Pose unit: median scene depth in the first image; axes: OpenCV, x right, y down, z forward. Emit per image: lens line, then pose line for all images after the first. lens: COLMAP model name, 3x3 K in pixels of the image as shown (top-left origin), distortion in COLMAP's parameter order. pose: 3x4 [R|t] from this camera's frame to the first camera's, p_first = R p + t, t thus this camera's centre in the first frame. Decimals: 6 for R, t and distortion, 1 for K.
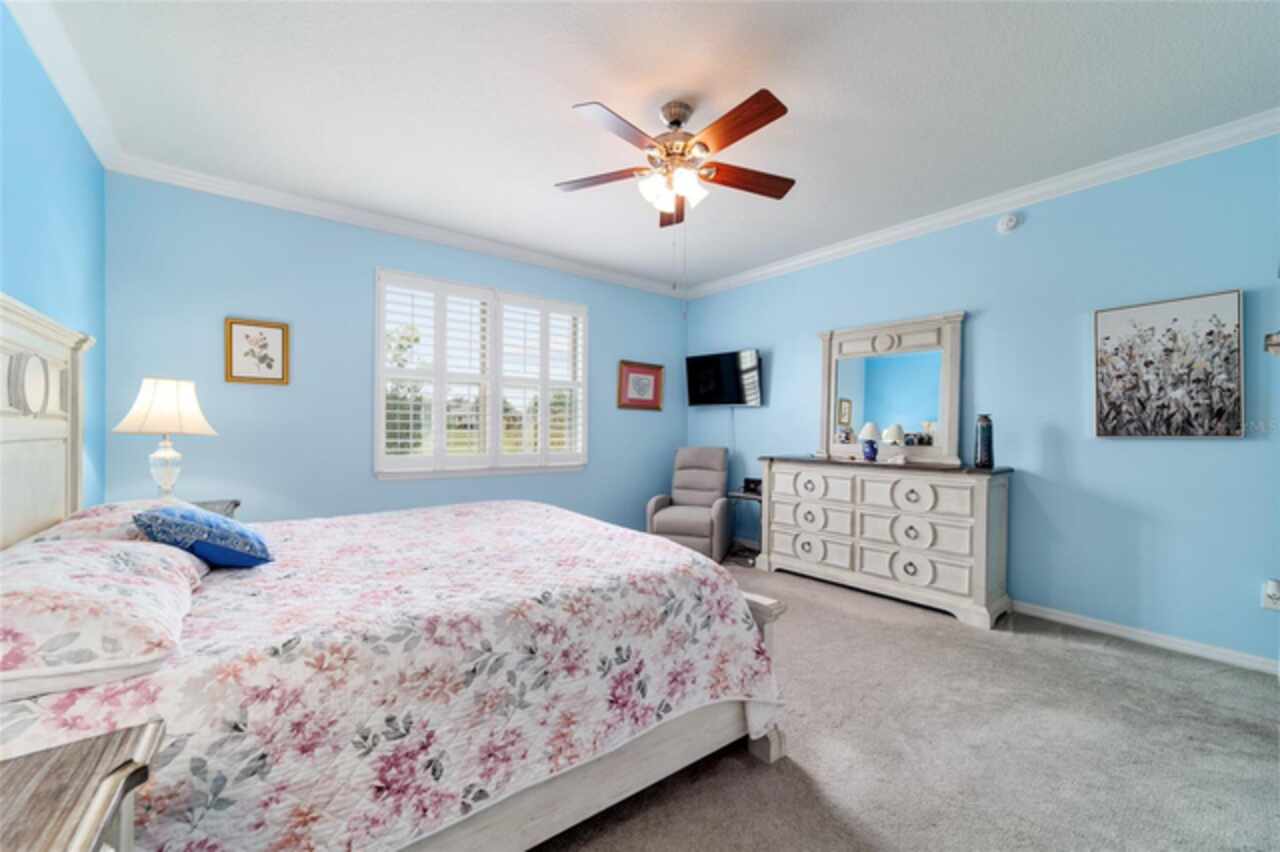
lens RADIAL K [[490.5, 0, 641.0], [0, 490.5, 430.8], [0, 0, 1]] dist [-0.000172, -0.000003]
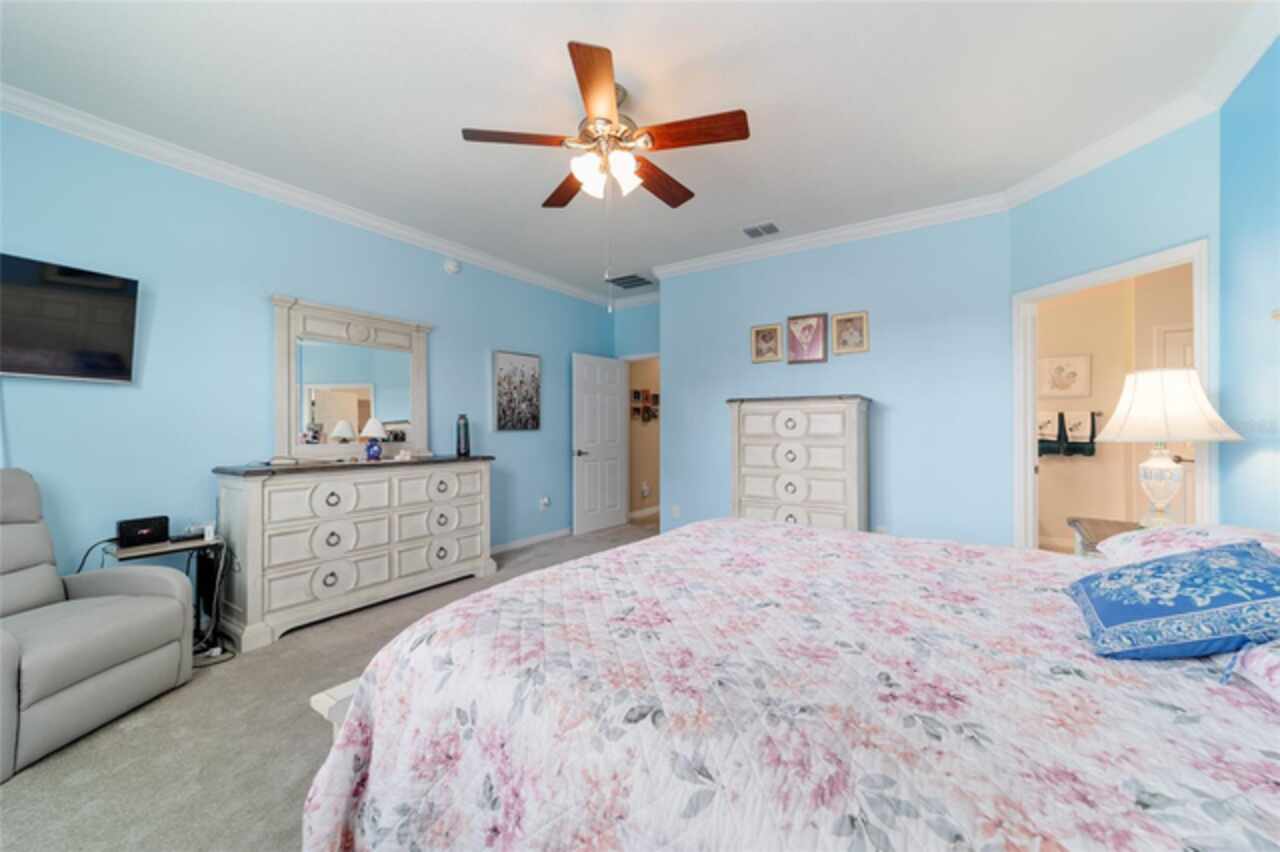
lens RADIAL K [[490.5, 0, 641.0], [0, 490.5, 430.8], [0, 0, 1]] dist [-0.000172, -0.000003]
pose [[-0.292110, -0.012731, 0.956300, -0.786057], [0.002865, 0.999895, 0.014186, -0.008394], [-0.956380, 0.006884, -0.292043, 1.116224]]
